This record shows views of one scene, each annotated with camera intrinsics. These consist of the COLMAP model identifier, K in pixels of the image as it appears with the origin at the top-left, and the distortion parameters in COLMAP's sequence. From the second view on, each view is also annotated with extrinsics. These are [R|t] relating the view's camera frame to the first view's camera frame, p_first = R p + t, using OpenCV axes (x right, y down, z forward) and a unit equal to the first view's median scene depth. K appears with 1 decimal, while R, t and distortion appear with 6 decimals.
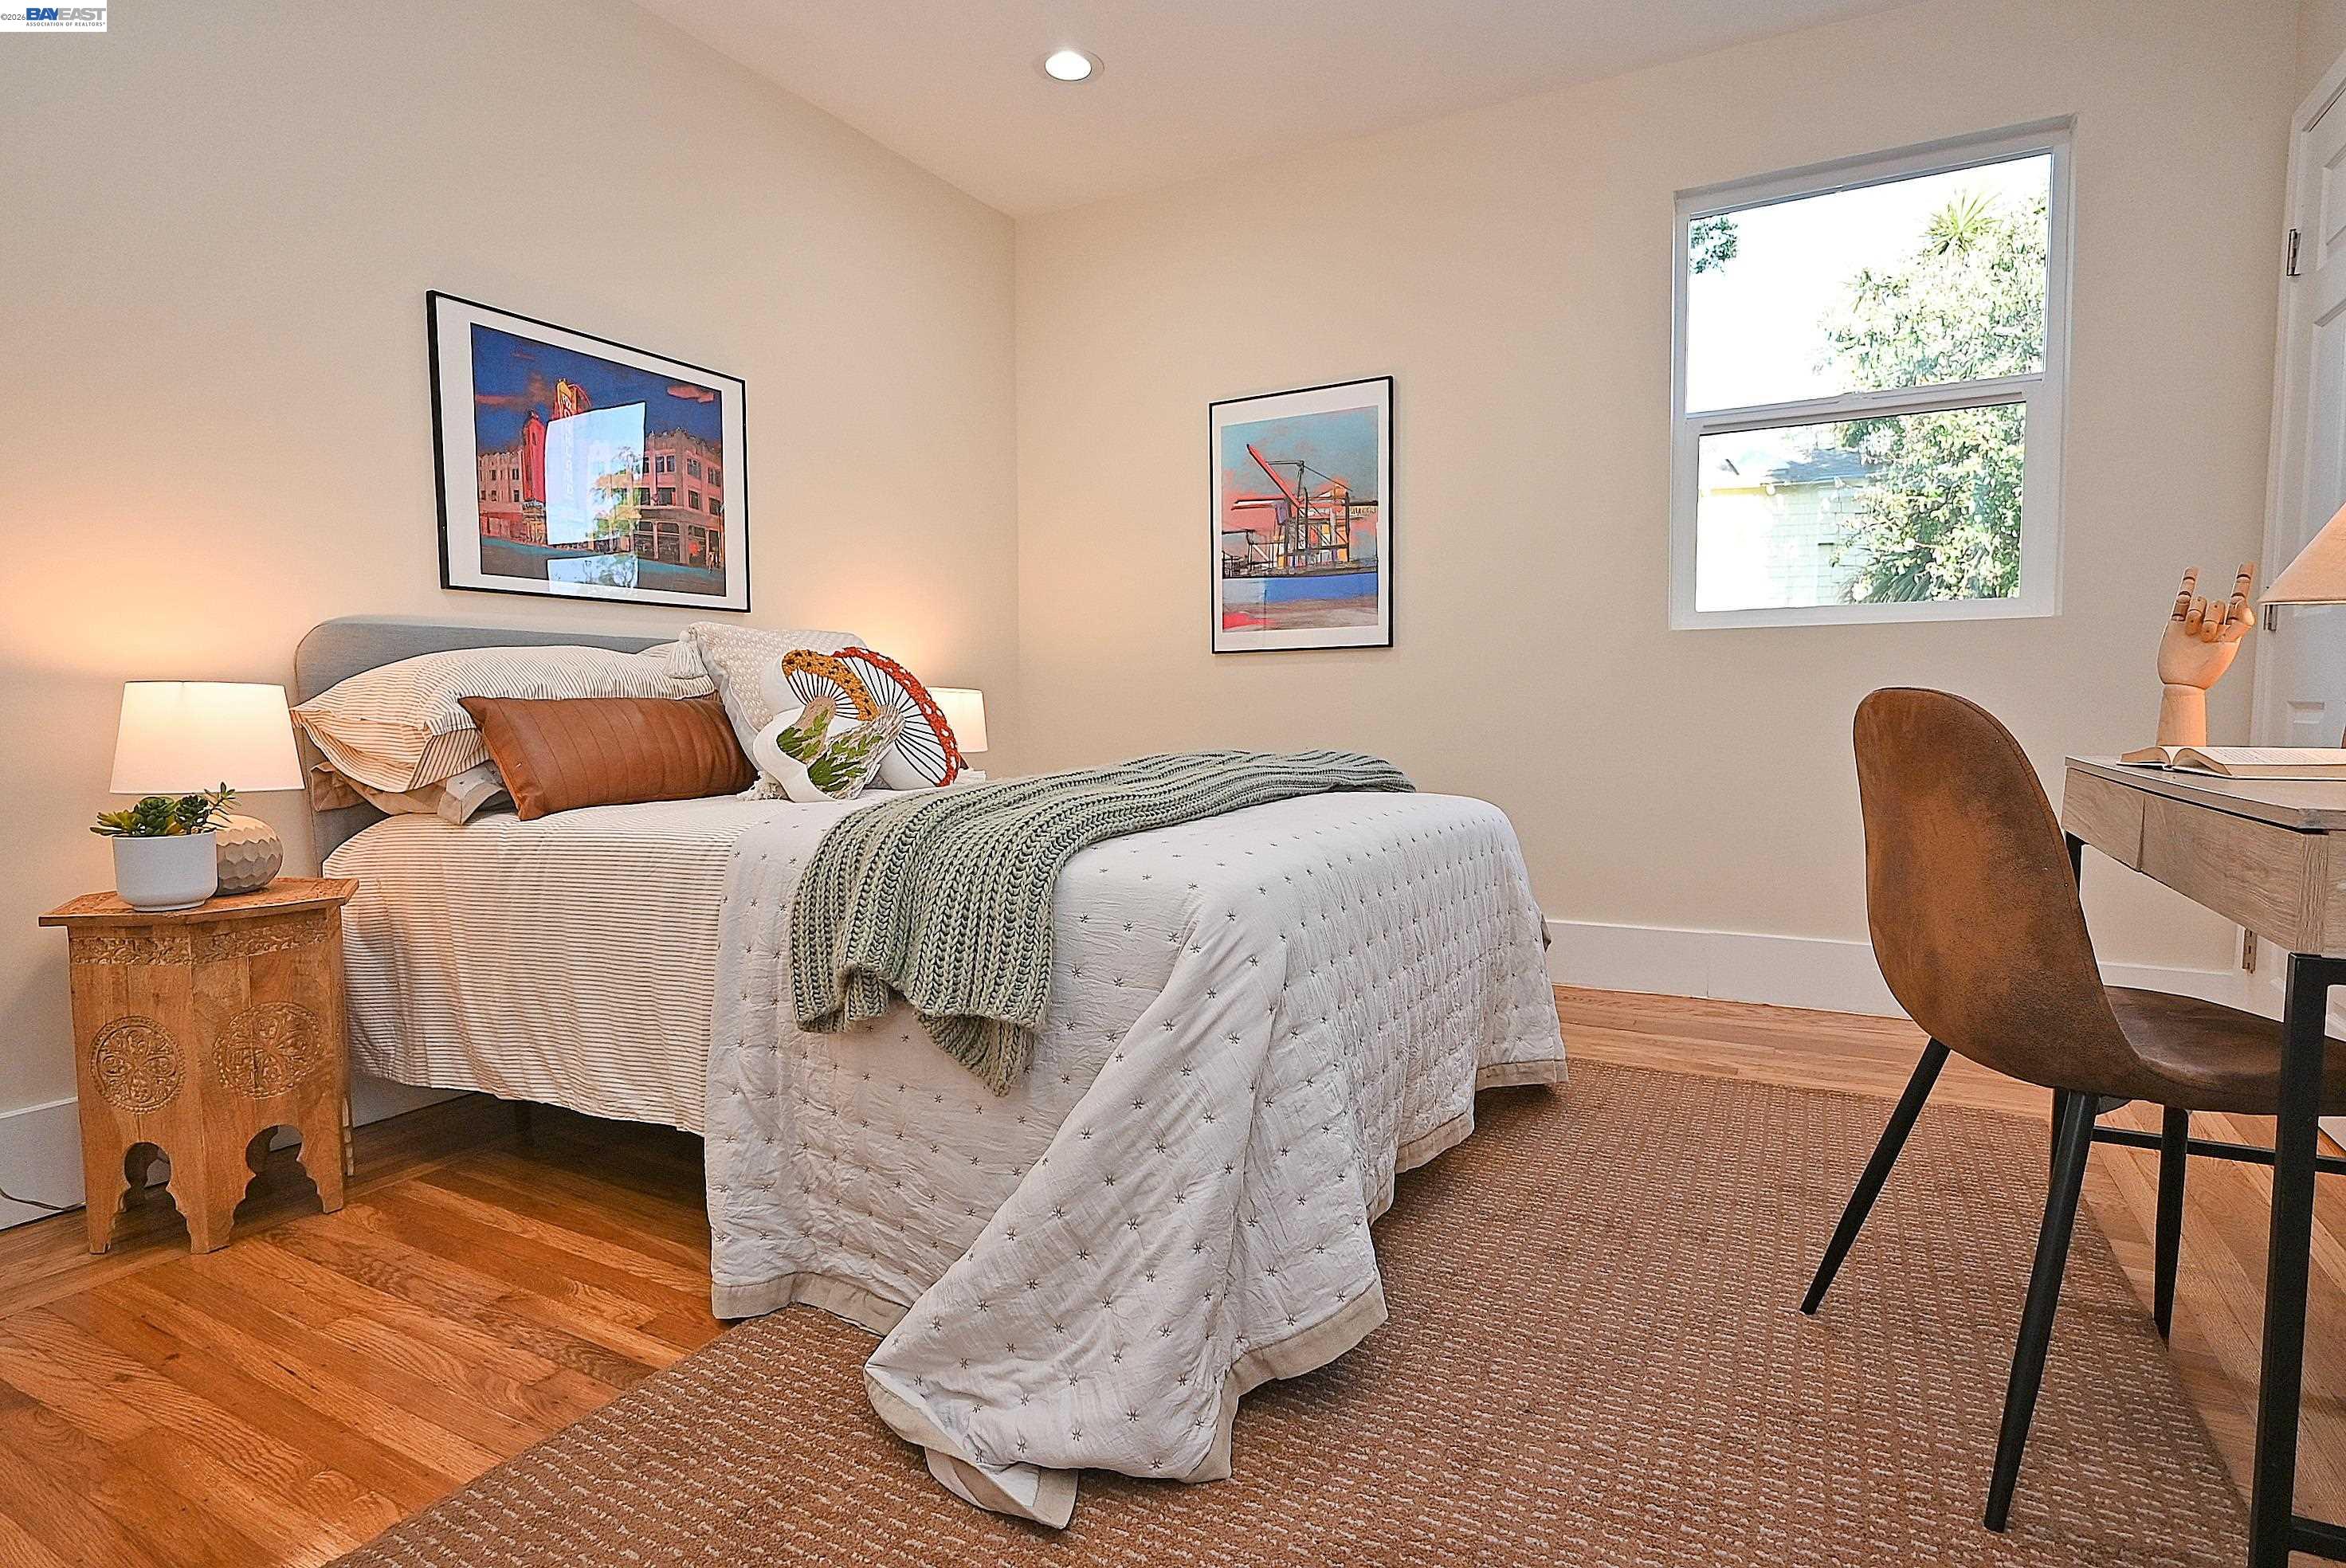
lens RADIAL K [[1190.0, 0, 1184.4], [0, 1190.0, 780.4], [0, 0, 1]] dist [-0.001177, 0.000925]
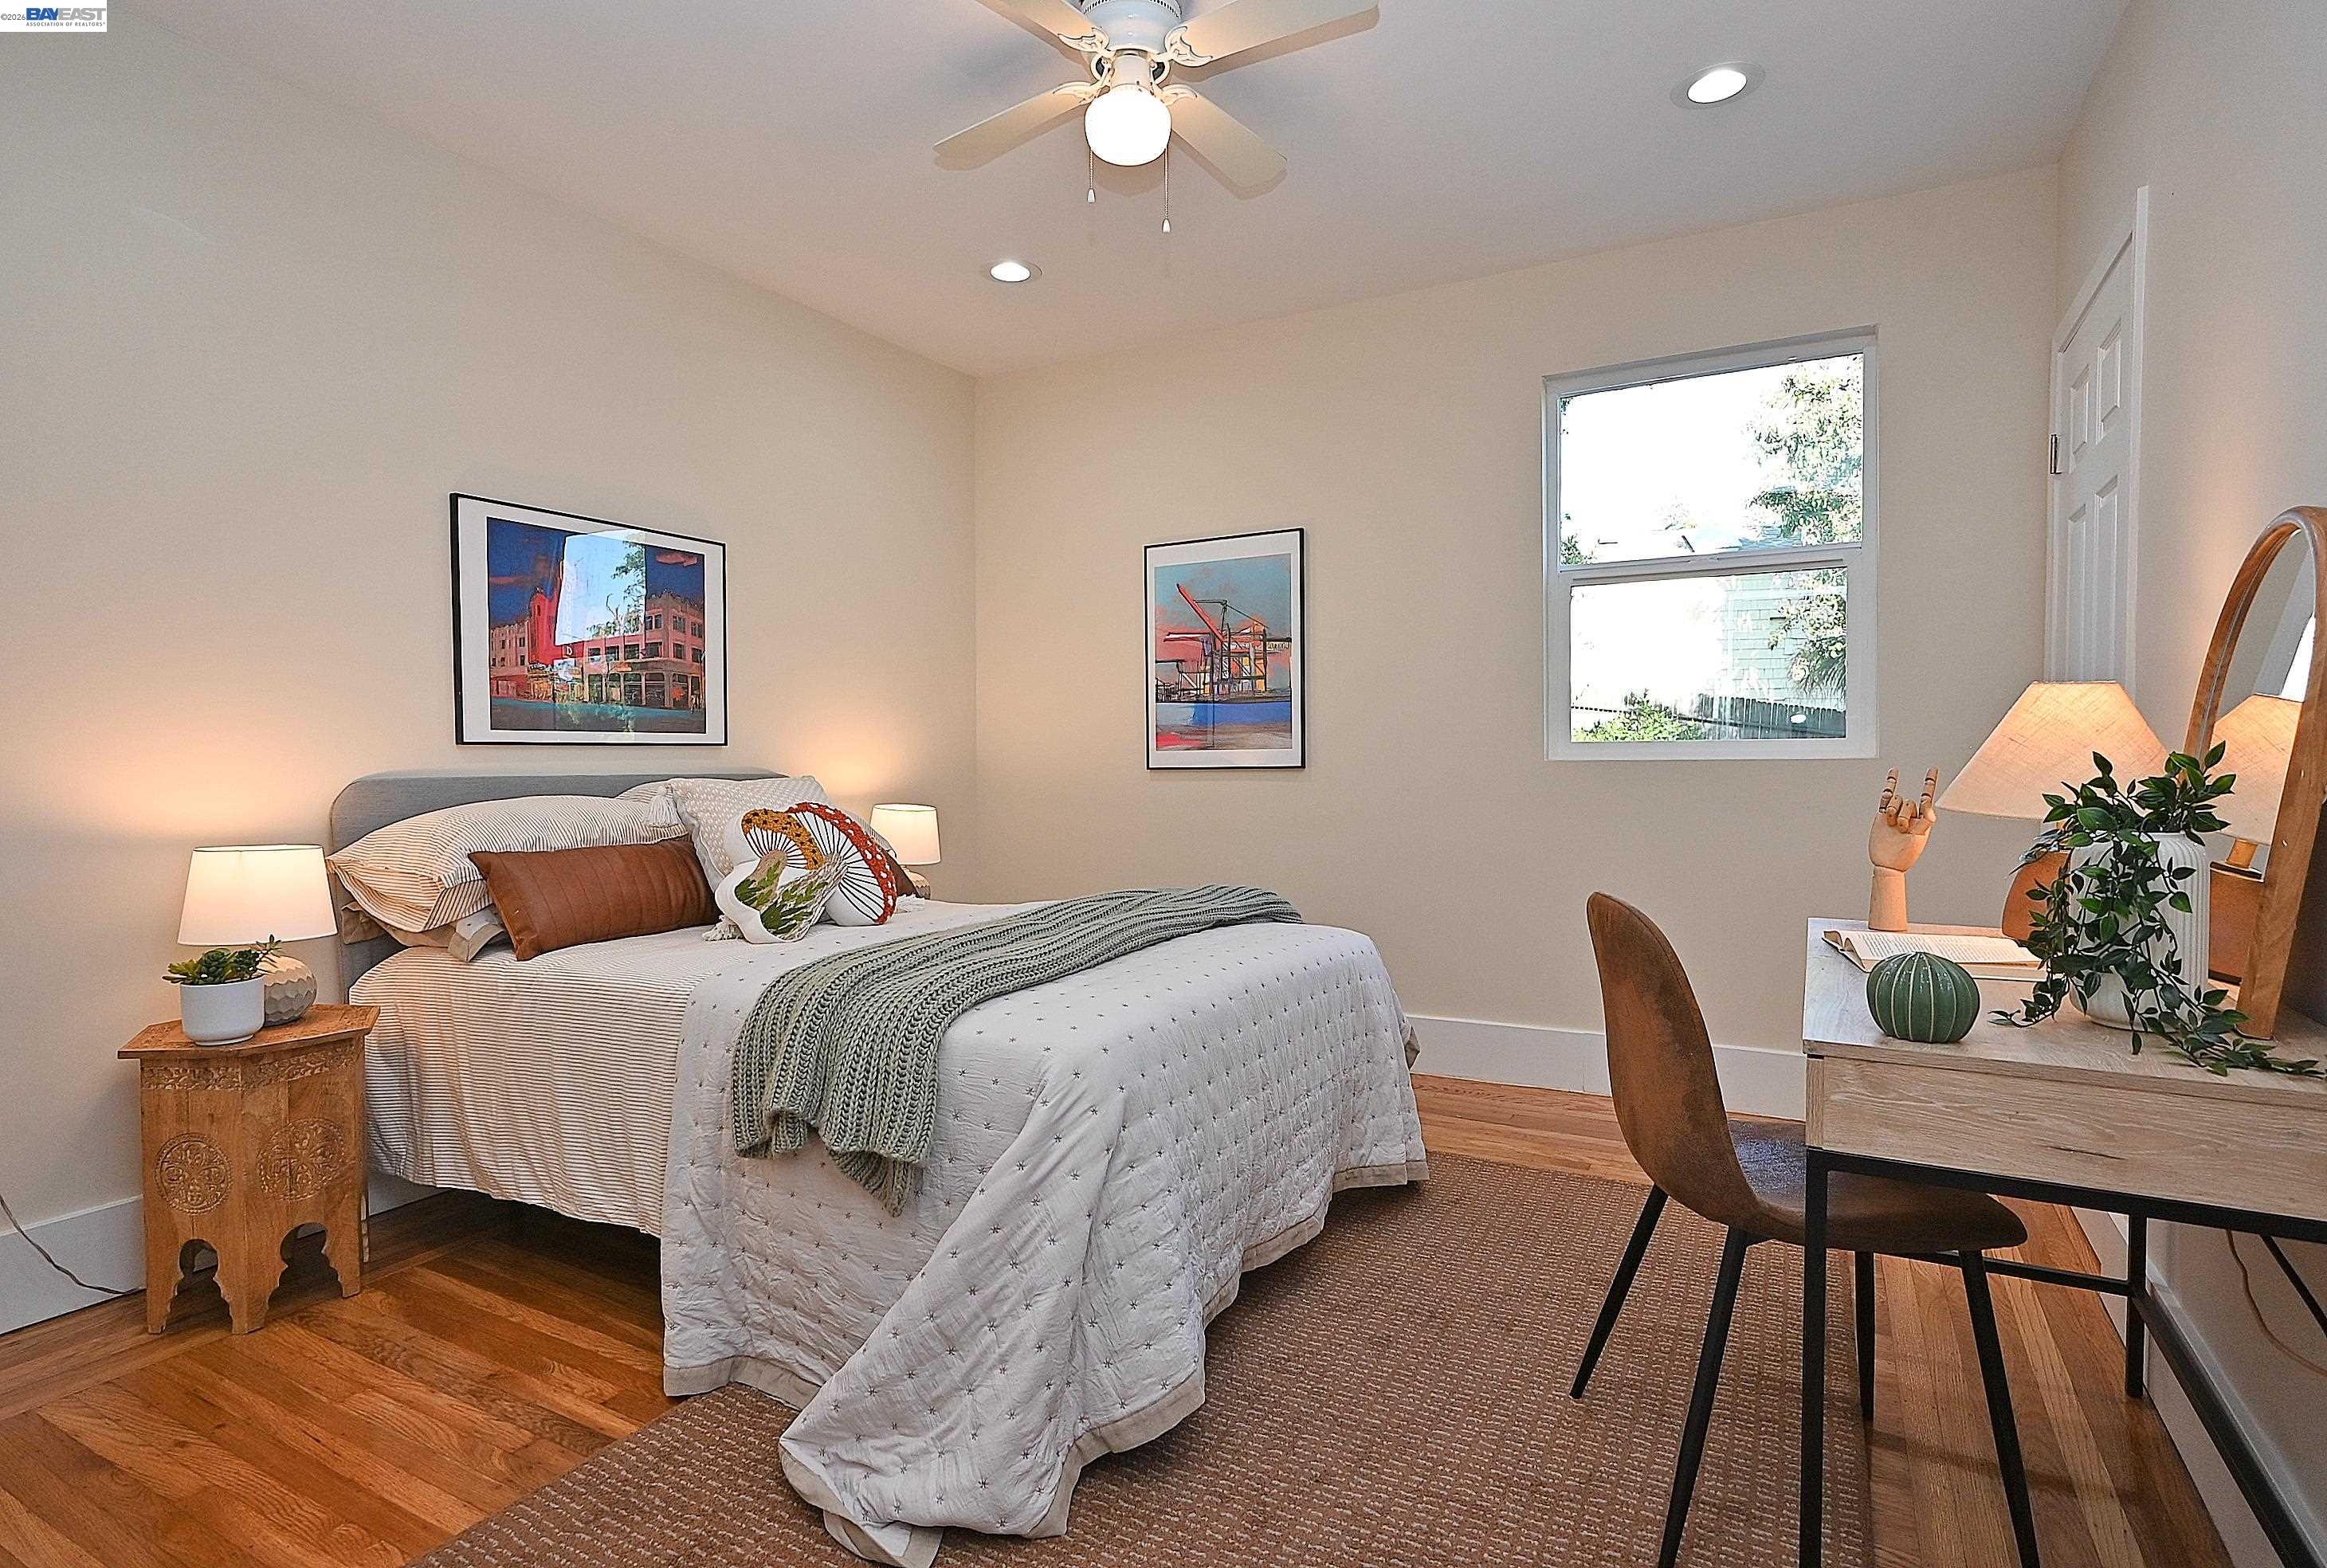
lens RADIAL K [[1167.0, 0, 1163.5], [0, 1167.0, 784.0], [0, 0, 1]] dist [0.000387, 0.000490]
pose [[0.999934, 0.000615, -0.011498, 0.105706], [-0.001070, 0.999213, -0.039644, -0.103767], [0.011465, 0.039654, 0.999148, -0.172755]]
